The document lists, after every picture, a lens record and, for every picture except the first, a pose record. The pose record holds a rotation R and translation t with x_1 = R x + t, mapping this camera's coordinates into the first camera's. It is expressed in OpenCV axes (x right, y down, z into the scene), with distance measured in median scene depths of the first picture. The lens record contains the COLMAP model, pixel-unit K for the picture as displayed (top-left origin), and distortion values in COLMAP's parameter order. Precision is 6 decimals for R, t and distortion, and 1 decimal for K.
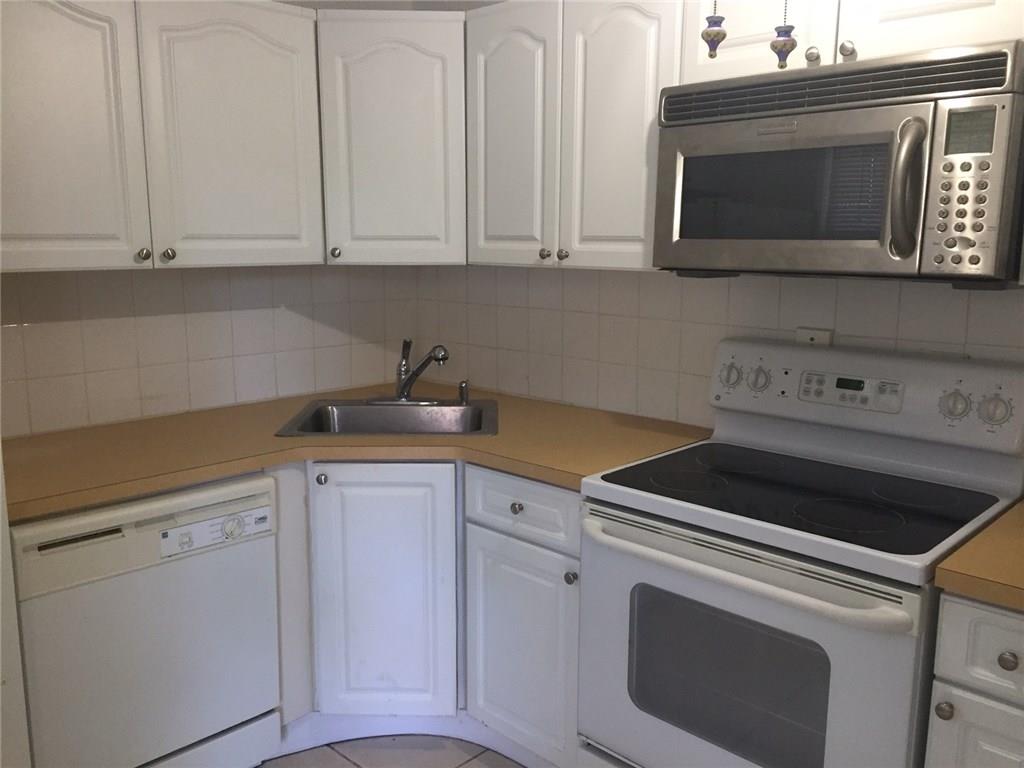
lens RADIAL K [[870.4, 0, 506.9], [0, 870.4, 384.8], [0, 0, 1]] dist [0.036134, -0.022119]
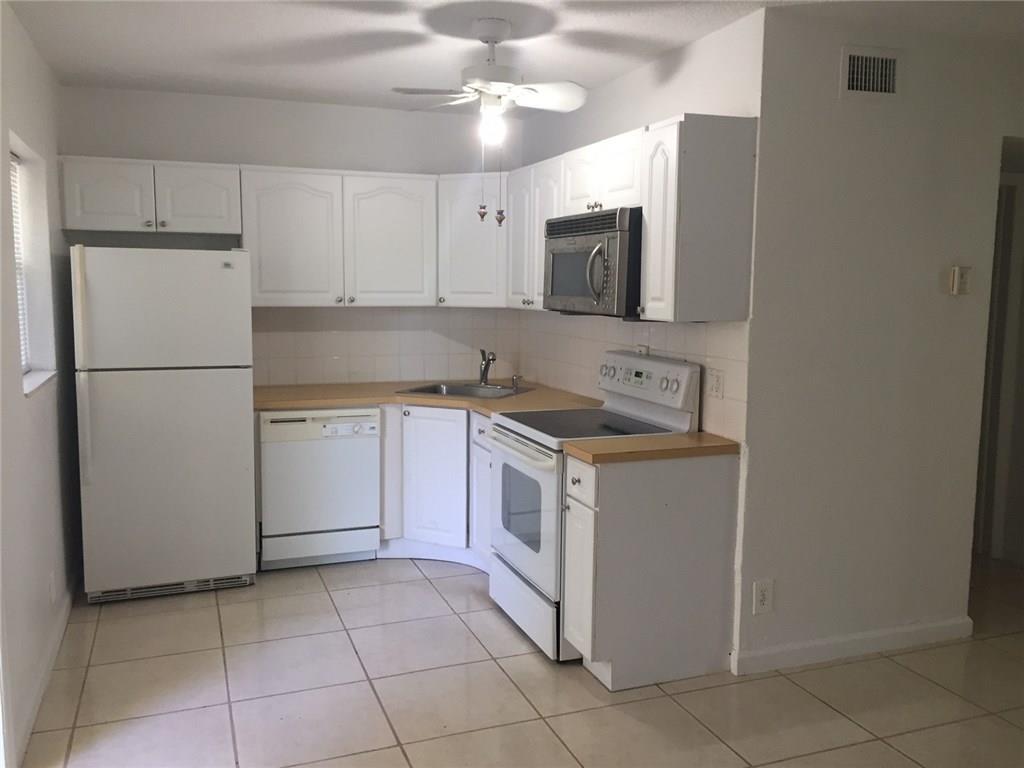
lens RADIAL K [[870.4, 0, 510.7], [0, 870.4, 376.7], [0, 0, 1]] dist [0.036134, -0.022119]
pose [[0.903575, 0.051224, -0.425357, 0.877041], [-0.079588, 0.995615, -0.049168, 0.108805], [0.420973, 0.078280, 0.903689, -0.723991]]
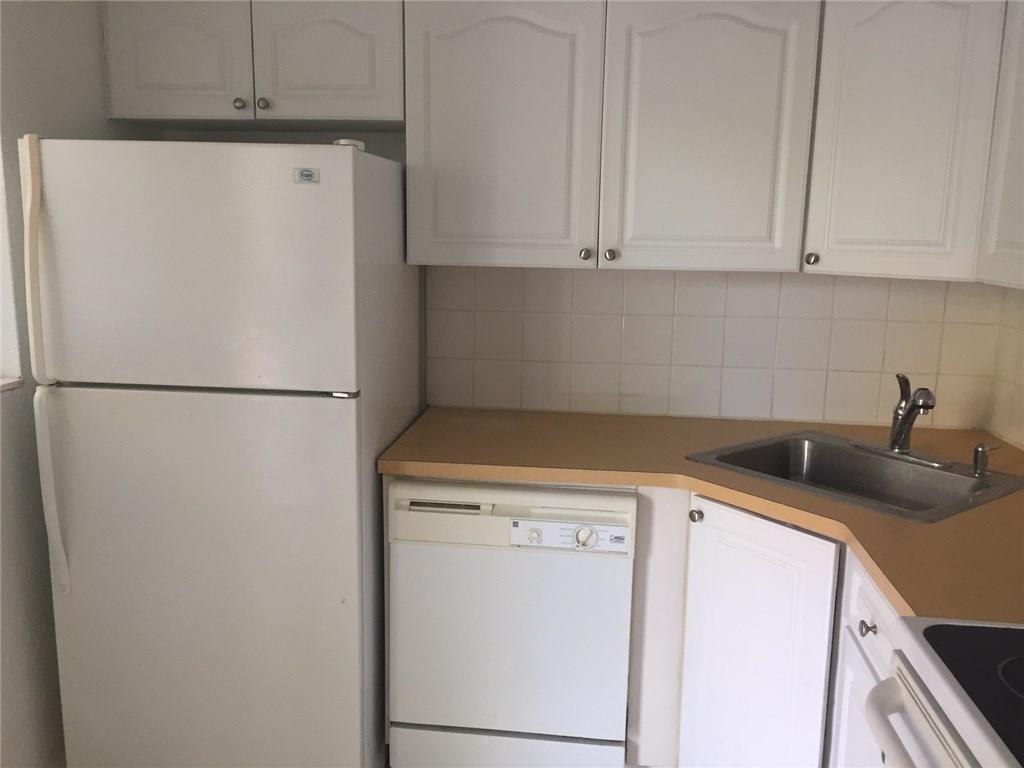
lens RADIAL K [[870.4, 0, 507.5], [0, 870.4, 401.6], [0, 0, 1]] dist [0.036134, -0.022119]
pose [[0.605092, 0.165052, -0.778859, 0.354609], [-0.149723, 0.984411, 0.092292, -0.060635], [0.781951, 0.060768, 0.620371, 0.314427]]
